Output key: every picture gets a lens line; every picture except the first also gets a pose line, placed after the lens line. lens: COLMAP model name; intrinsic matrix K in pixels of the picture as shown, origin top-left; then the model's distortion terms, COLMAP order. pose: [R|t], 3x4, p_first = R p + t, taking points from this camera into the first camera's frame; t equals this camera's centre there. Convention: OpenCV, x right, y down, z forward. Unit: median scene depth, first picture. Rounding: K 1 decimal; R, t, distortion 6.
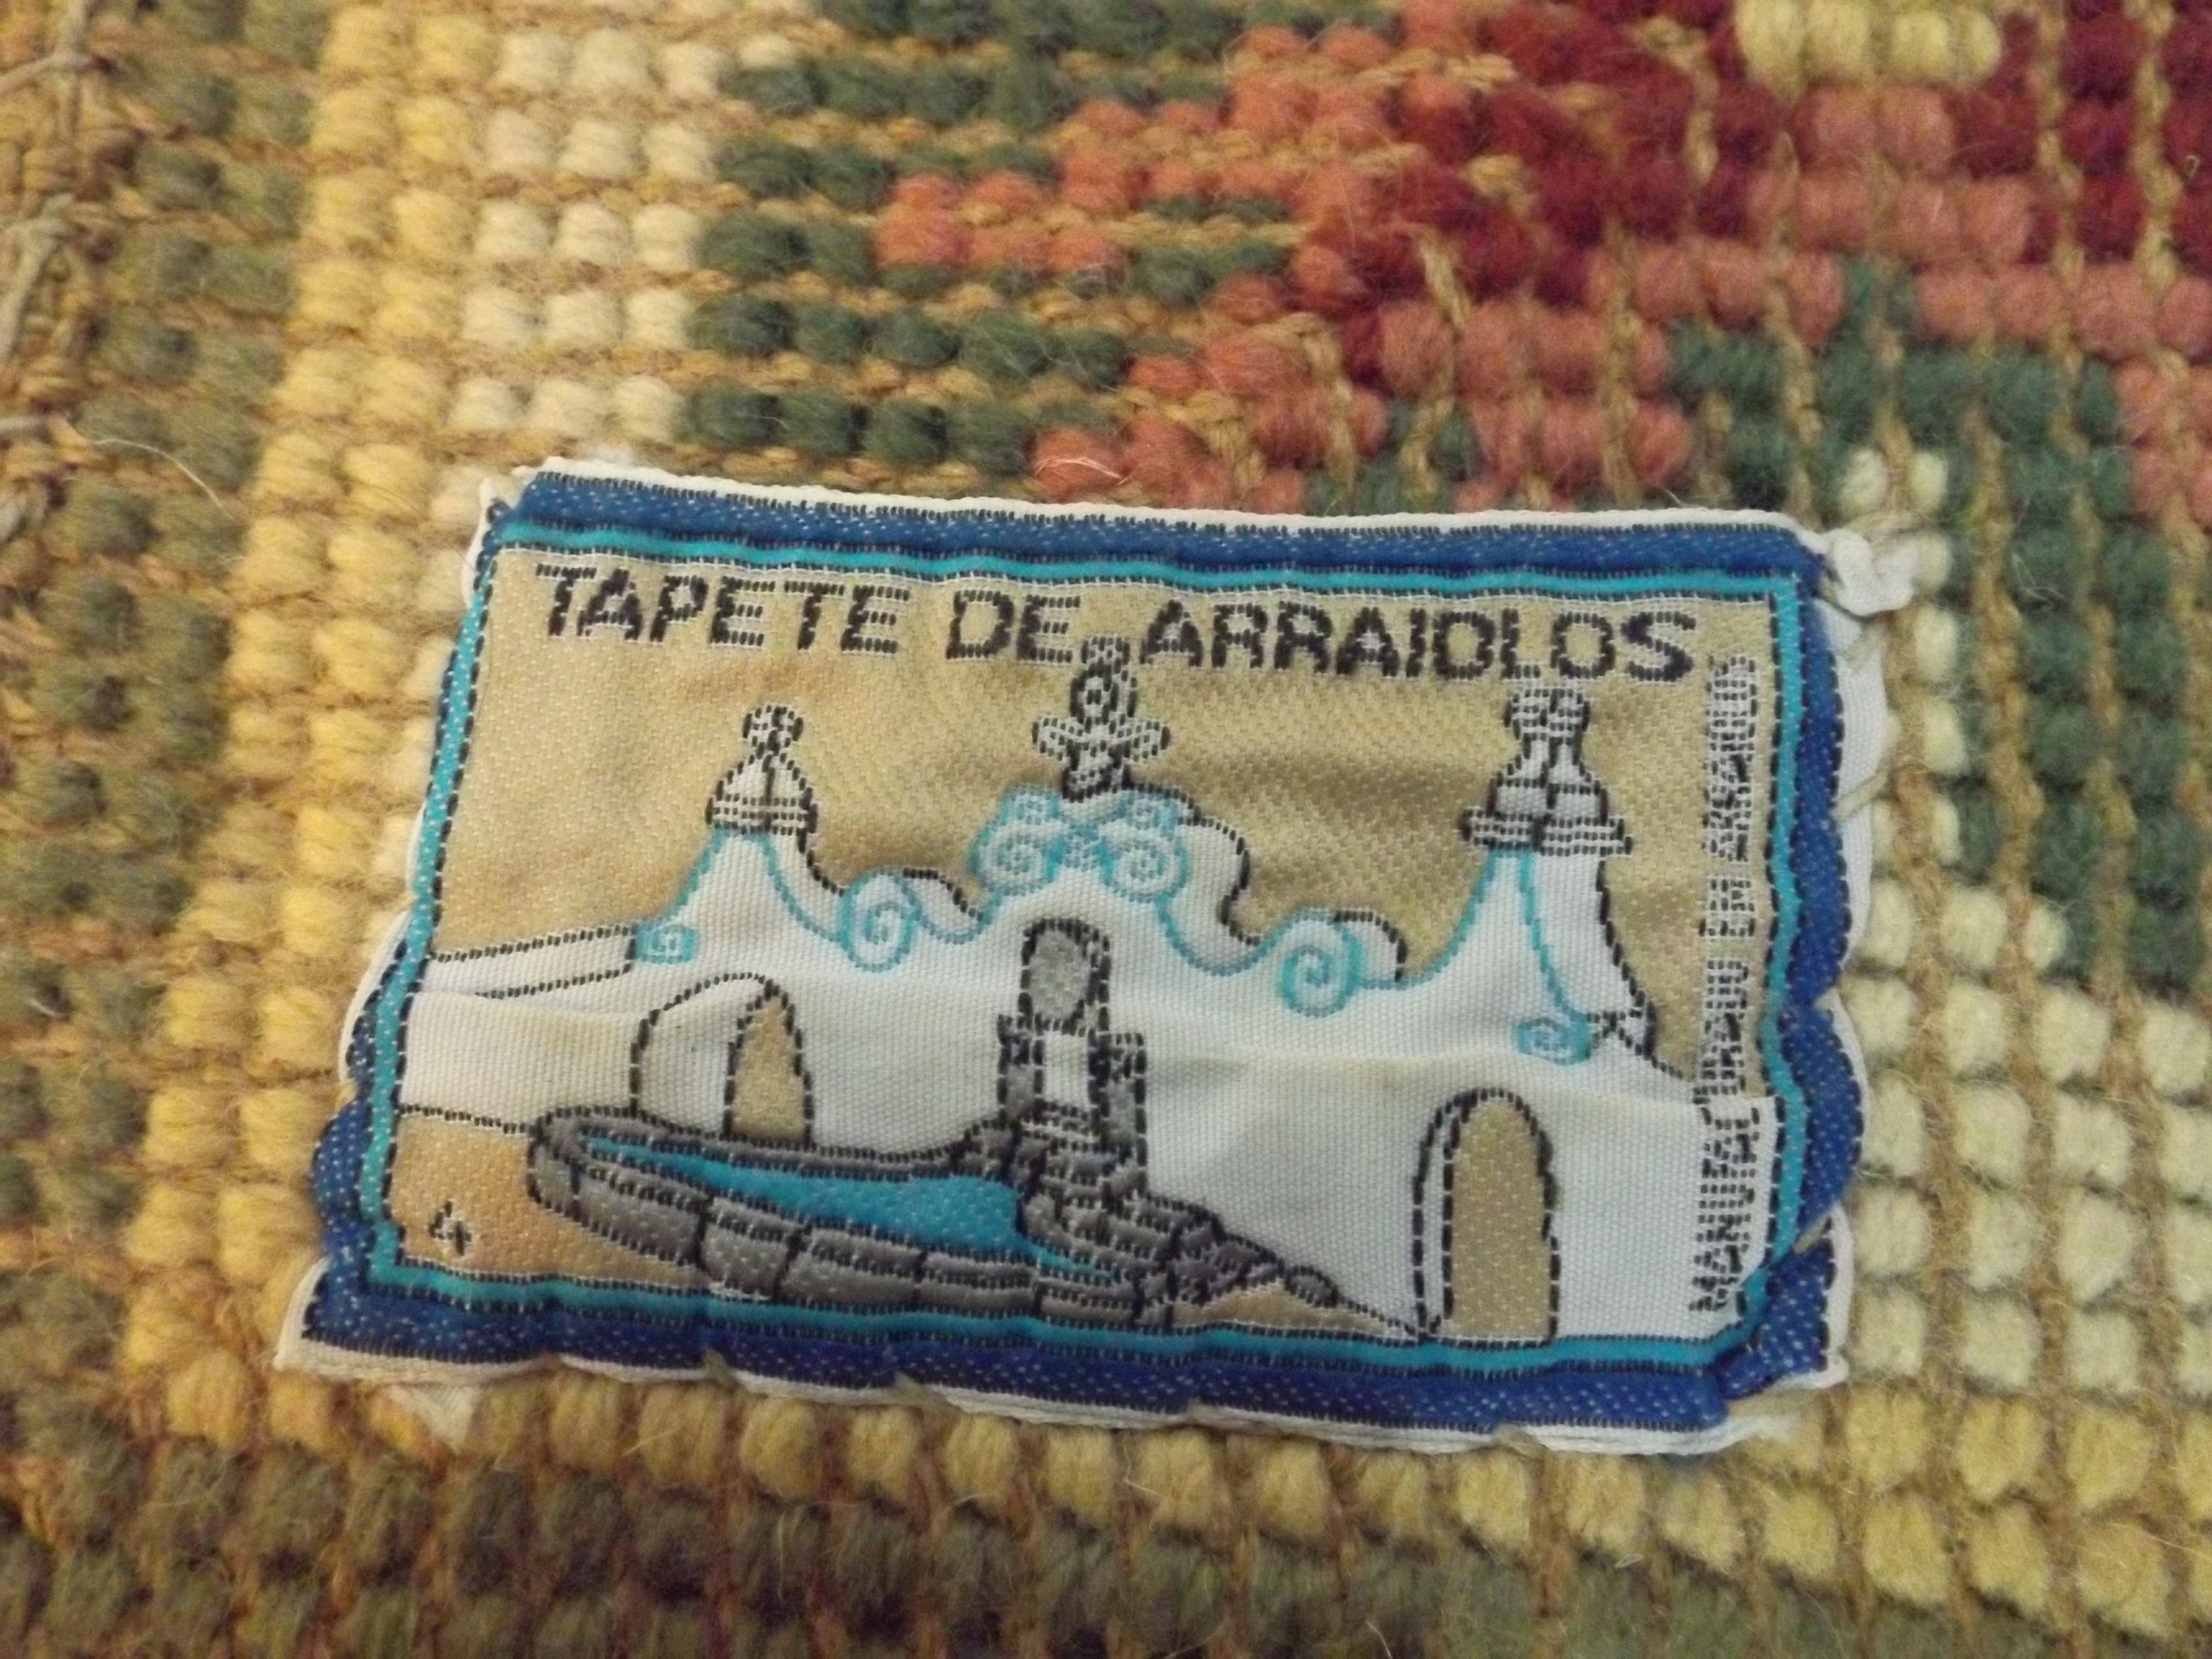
lens RADIAL K [[1596.9, 0, 1106.0], [0, 1596.9, 829.5], [0, 0, 1]] dist [0.032557, -0.030451]
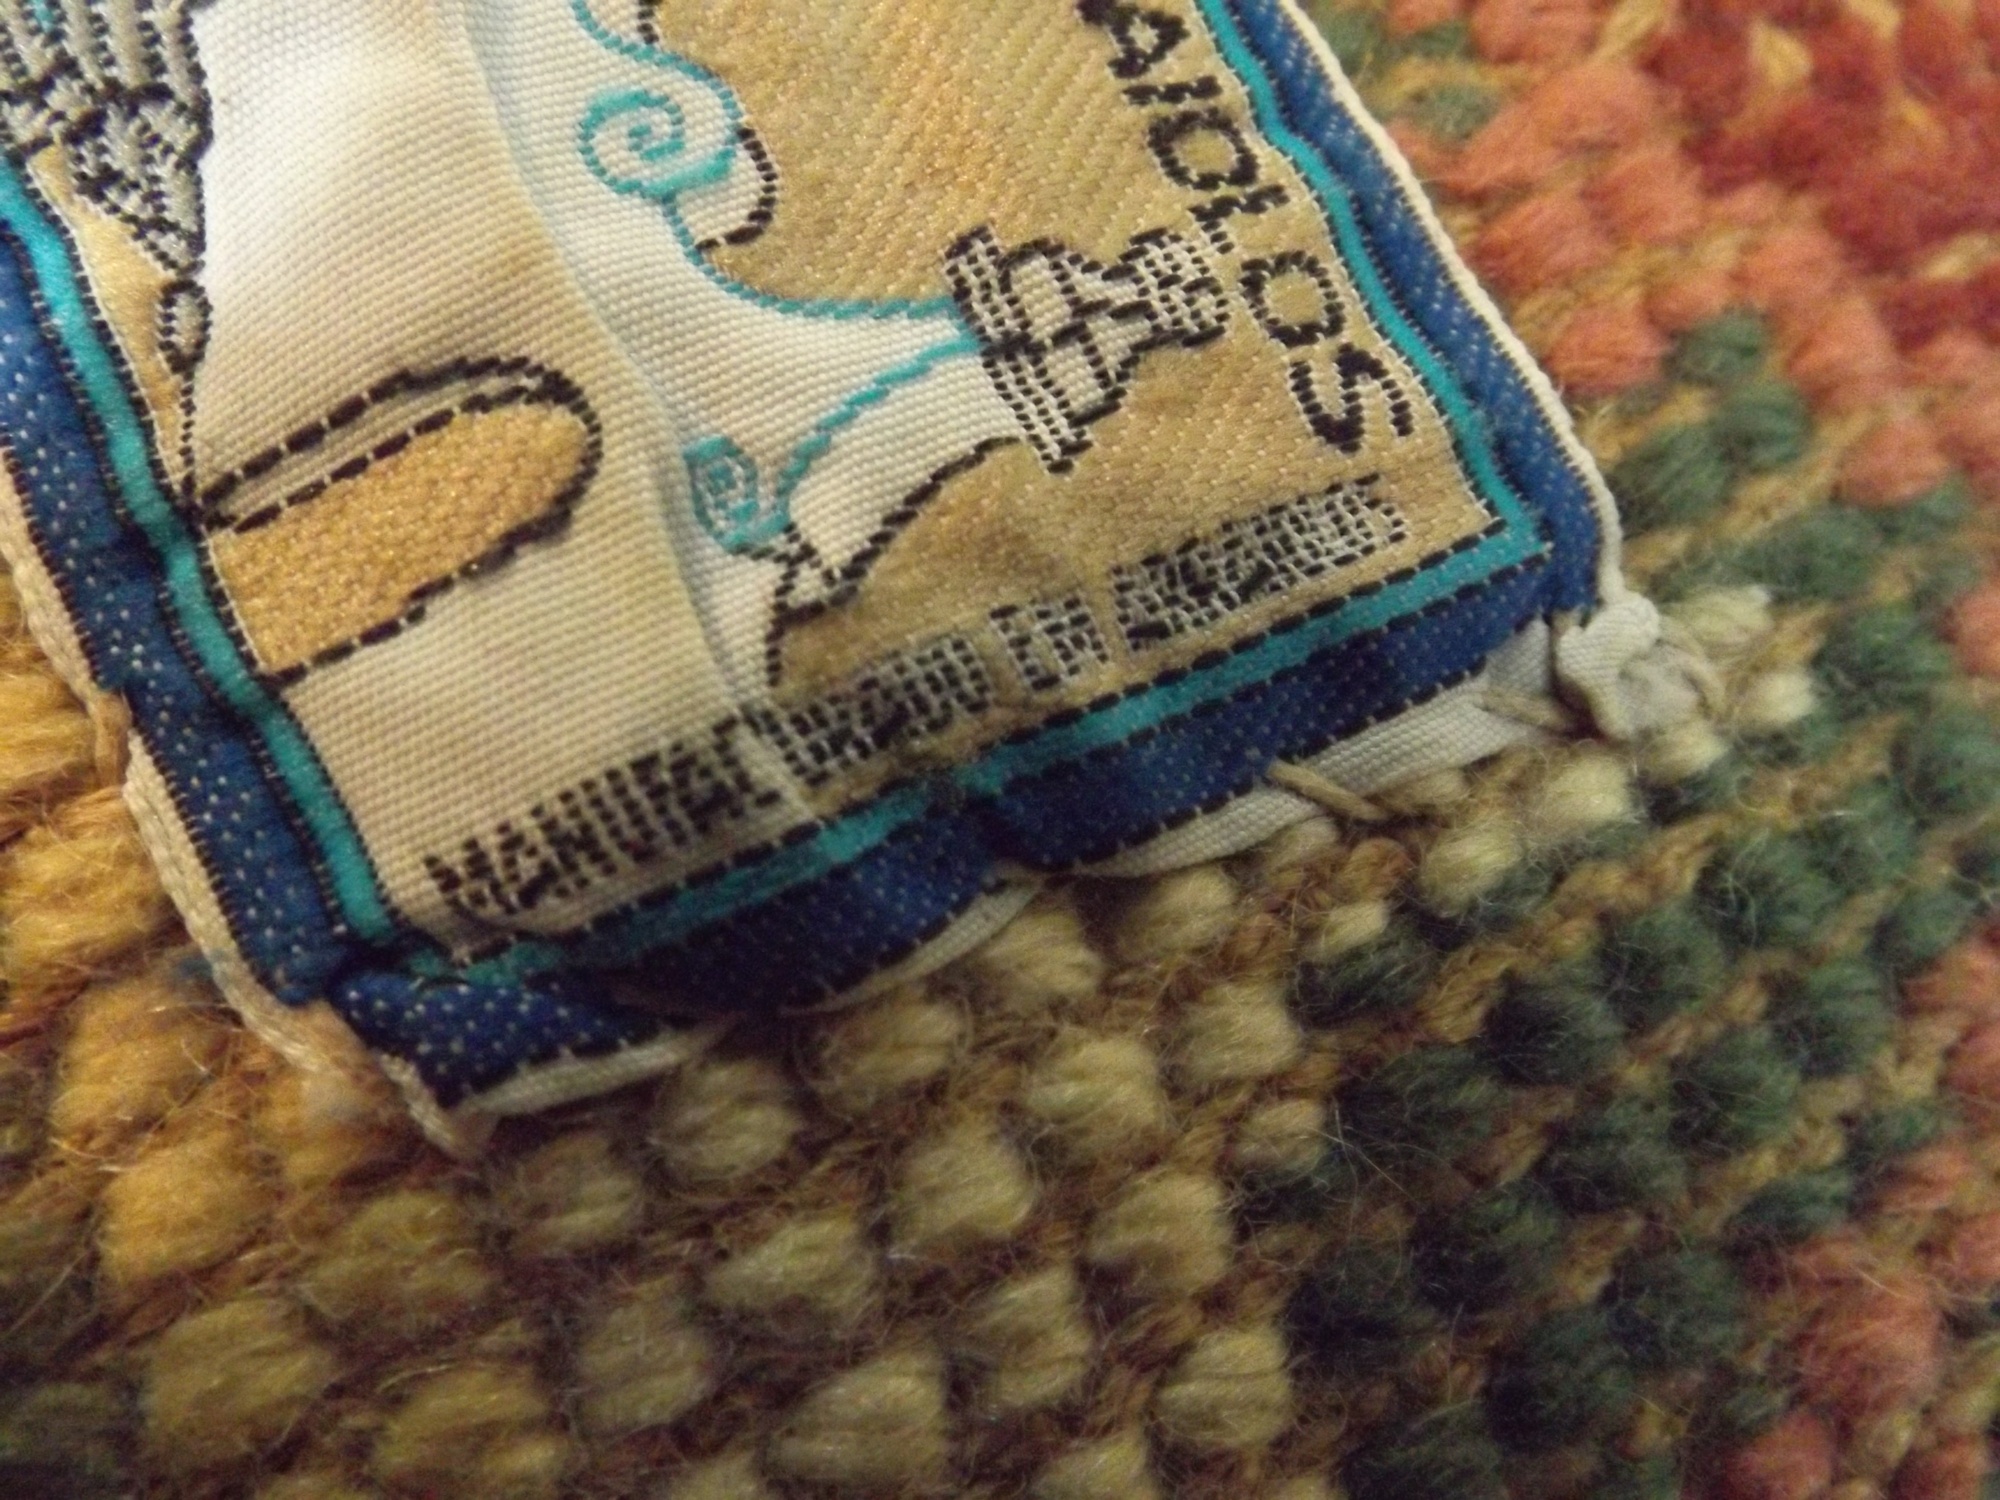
lens RADIAL K [[1243.1, 0, 1000.0], [0, 1243.1, 750.0], [0, 0, 1]] dist [0.019120, -0.002579]
pose [[0.495004, 0.866341, -0.066513, 0.437142], [-0.868869, 0.493005, -0.044858, 0.107762], [-0.006071, 0.079996, 0.996777, 0.502784]]
